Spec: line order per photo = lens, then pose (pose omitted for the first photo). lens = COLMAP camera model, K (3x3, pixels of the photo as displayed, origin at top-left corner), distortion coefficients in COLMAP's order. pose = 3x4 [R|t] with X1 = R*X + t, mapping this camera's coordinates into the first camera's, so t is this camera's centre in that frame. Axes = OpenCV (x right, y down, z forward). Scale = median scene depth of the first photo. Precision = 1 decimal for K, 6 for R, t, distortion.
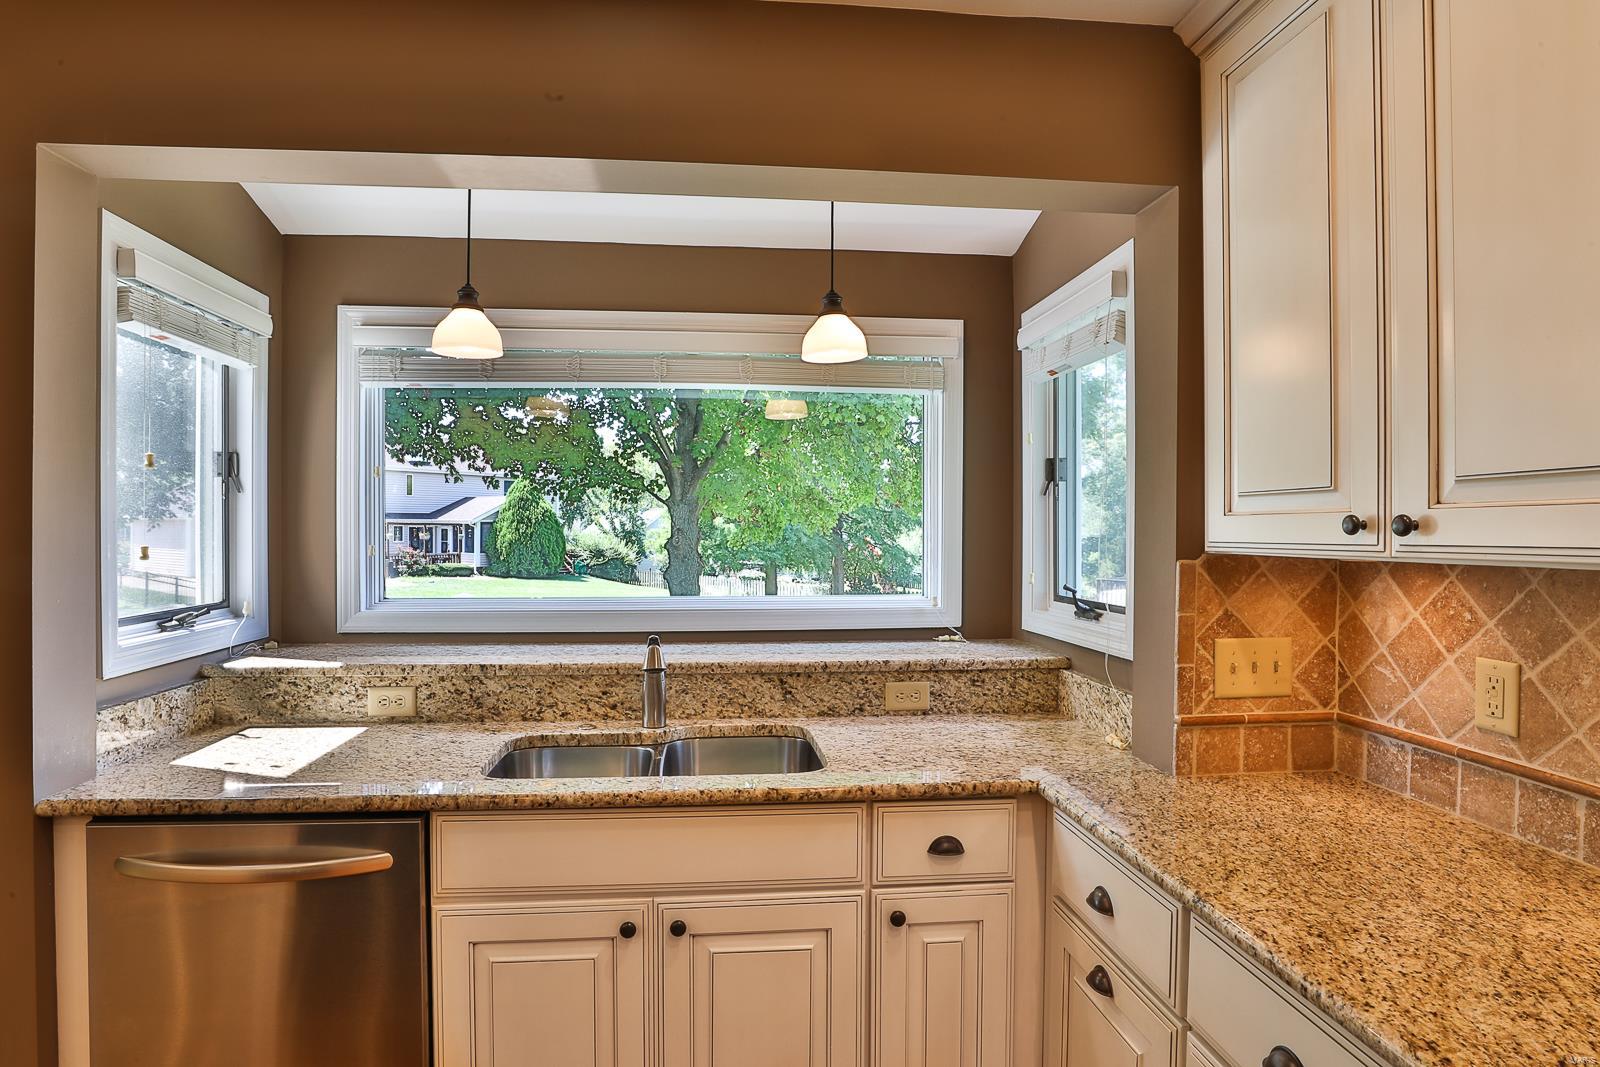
lens RADIAL K [[838.9, 0, 797.9], [0, 838.9, 530.8], [0, 0, 1]] dist [-0.046047, 0.015190]
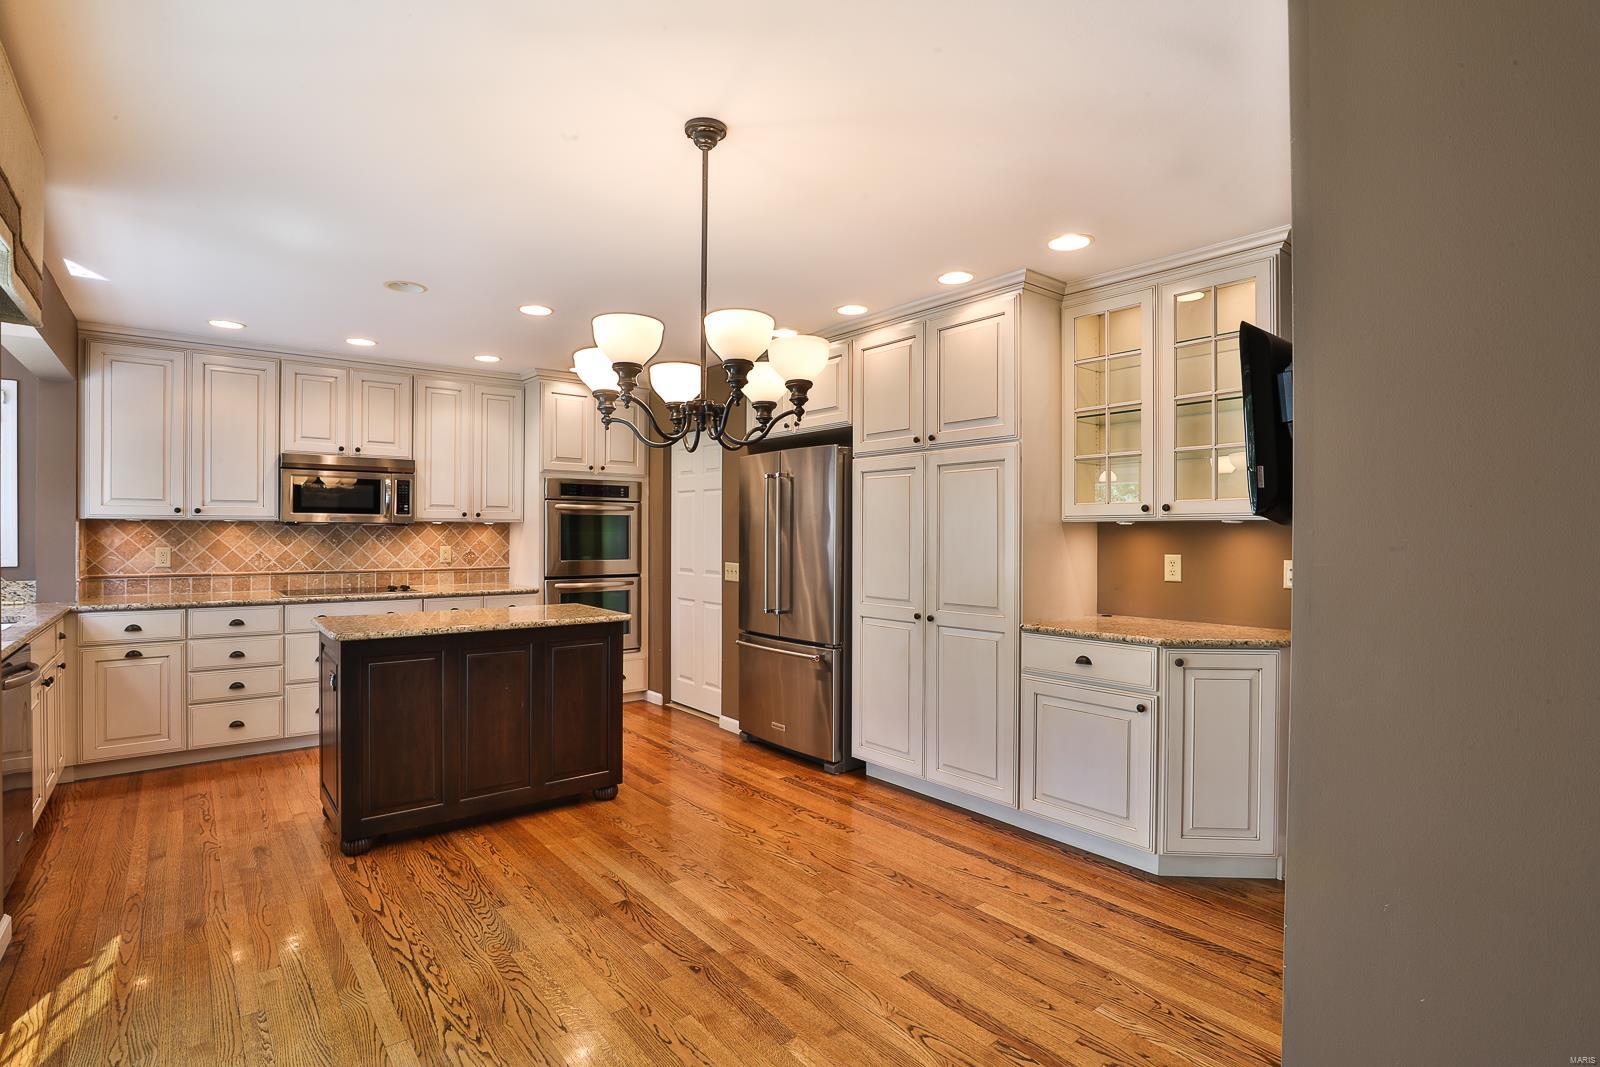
lens RADIAL K [[764.1, 0, 802.0], [0, 764.1, 534.2], [0, 0, 1]] dist [-0.036582, 0.010509]
pose [[-0.565880, -0.009470, 0.824433, -2.894168], [-0.005449, 0.999955, 0.007746, 0.046203], [-0.824470, -0.000109, -0.565906, 0.437864]]
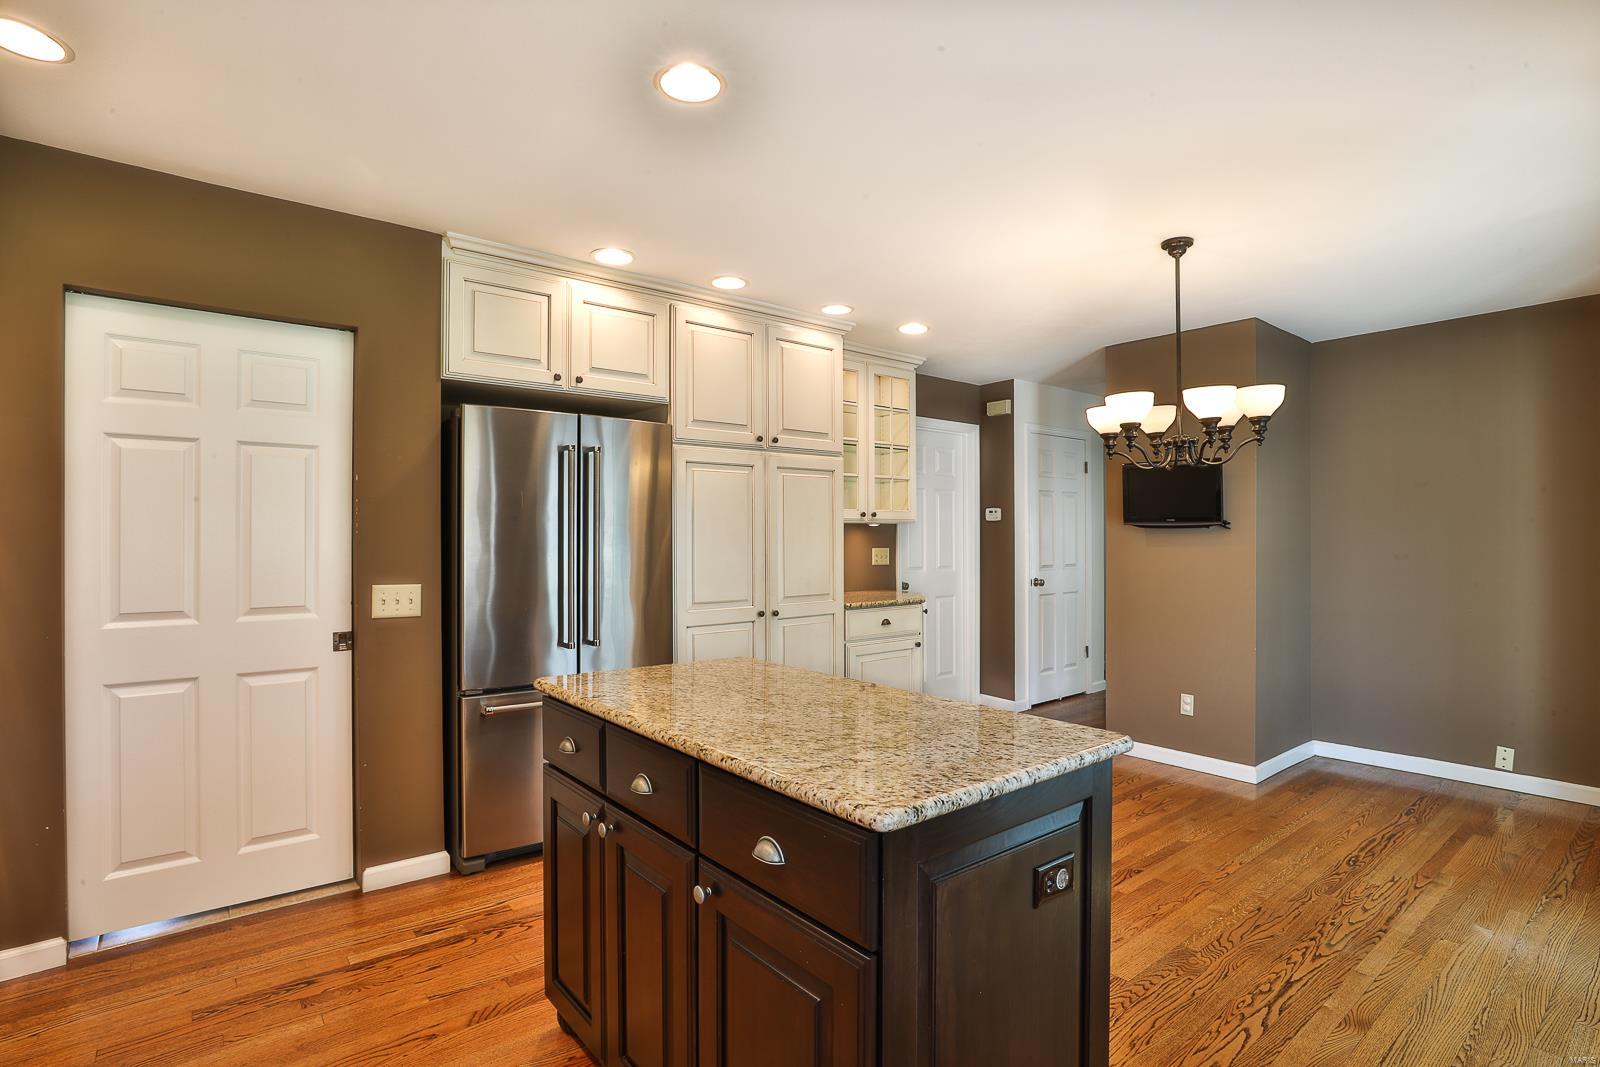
lens RADIAL K [[764.1, 0, 802.0], [0, 764.1, 534.2], [0, 0, 1]] dist [-0.036582, 0.010509]
pose [[-0.834491, -0.005255, -0.550996, 0.032240], [-0.001723, 0.999975, -0.006927, 0.084130], [0.551018, -0.004831, -0.834479, 0.862253]]
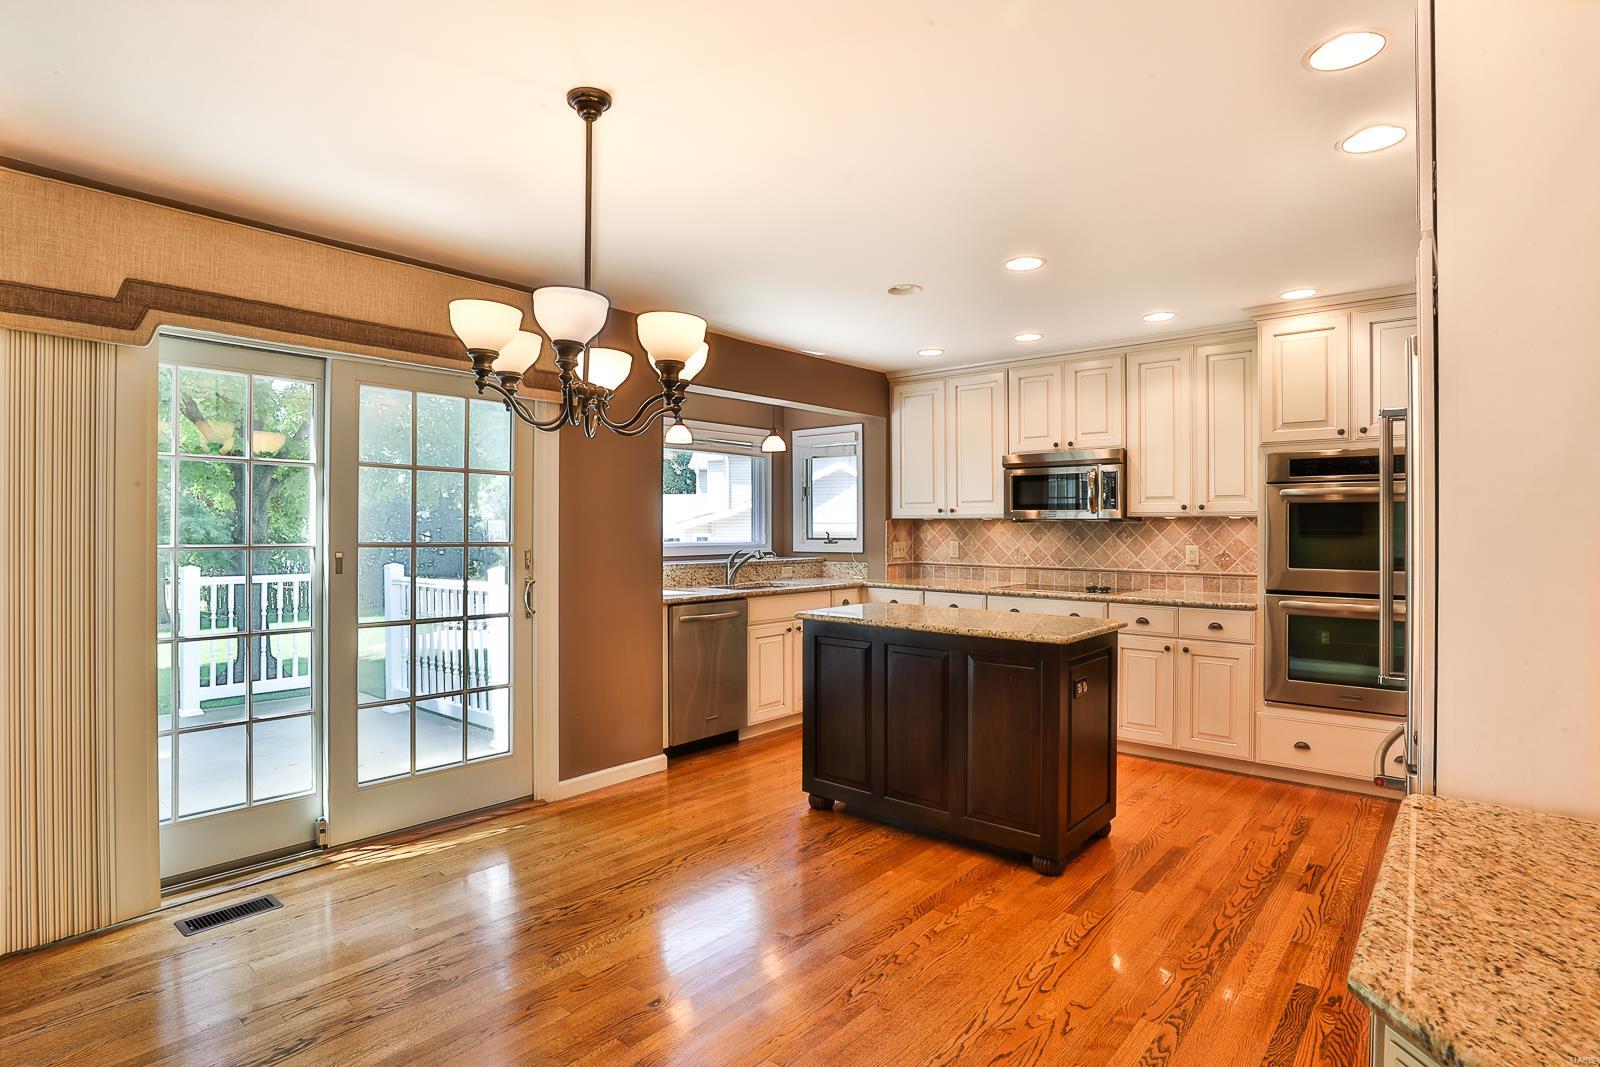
lens RADIAL K [[838.9, 0, 797.9], [0, 838.9, 530.8], [0, 0, 1]] dist [-0.046047, 0.015190]
pose [[0.714091, -0.003651, 0.700043, -2.426390], [0.000892, 0.999990, 0.004306, 0.064870], [-0.700052, -0.002450, 0.714088, -1.370840]]
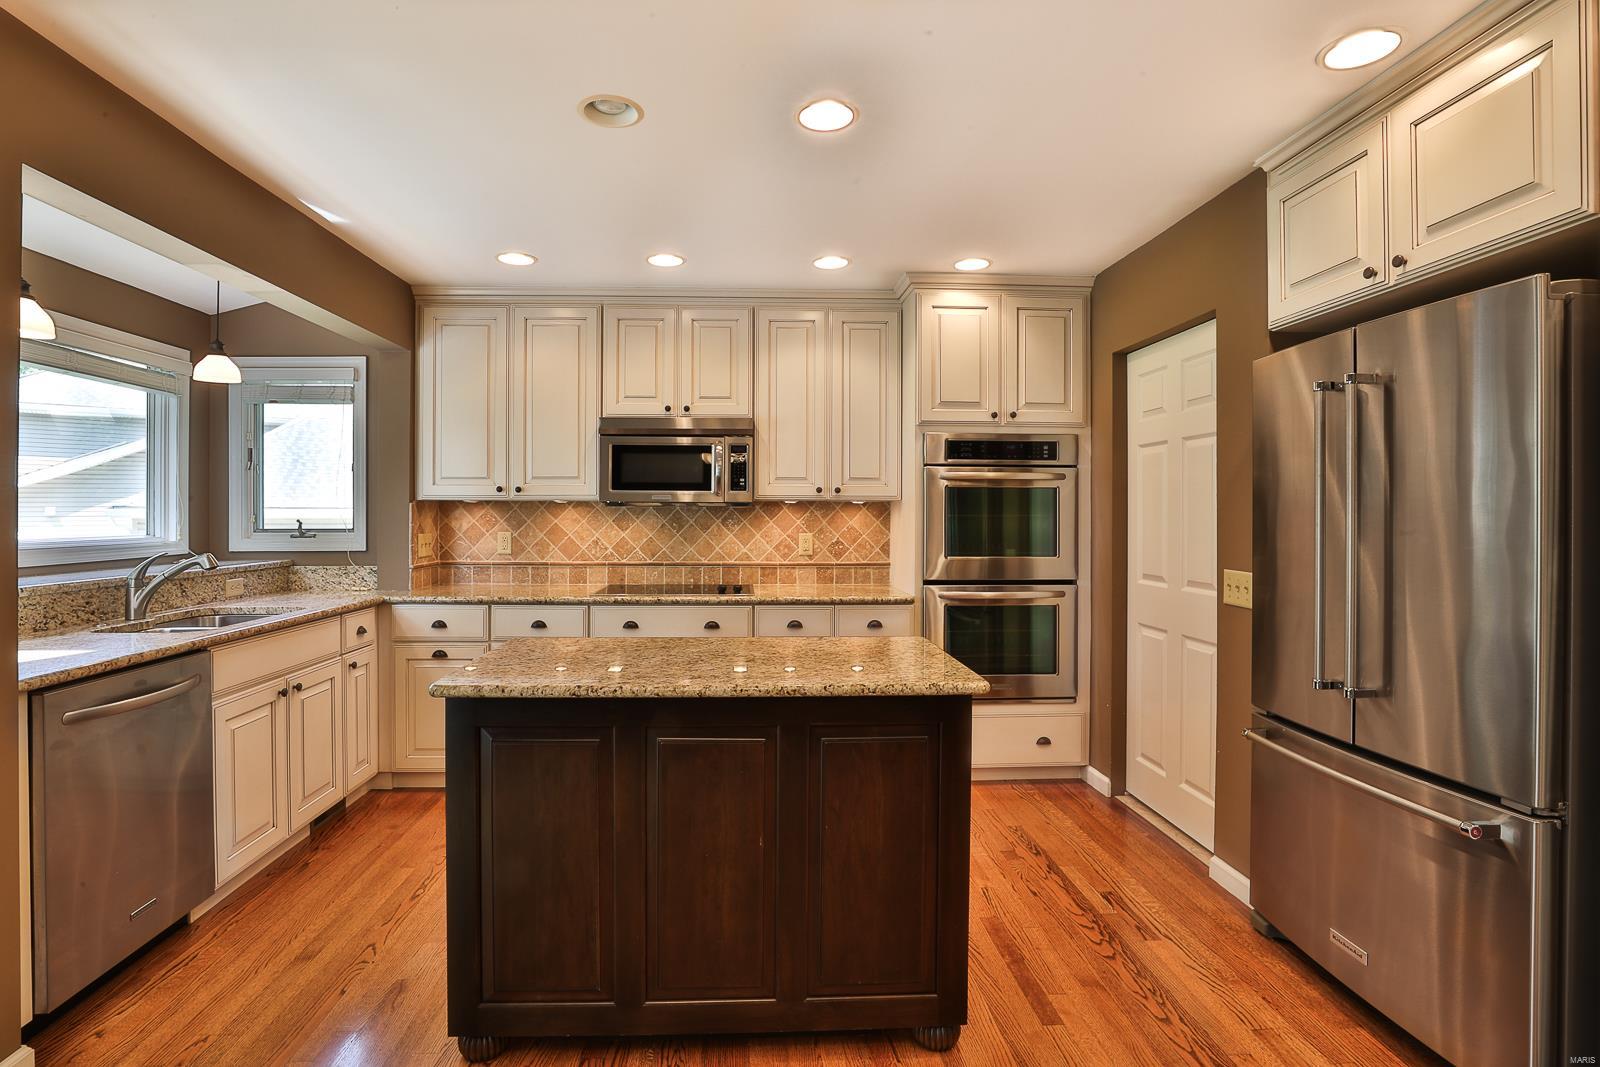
lens RADIAL K [[783.5, 0, 780.7], [0, 783.5, 513.6], [0, 0, 1]] dist [-0.041335, 0.011107]
pose [[0.041416, -0.001160, 0.999141, -1.828949], [-0.000263, 0.999999, 0.001172, 0.065726], [-0.999142, -0.000312, 0.041415, -0.197755]]
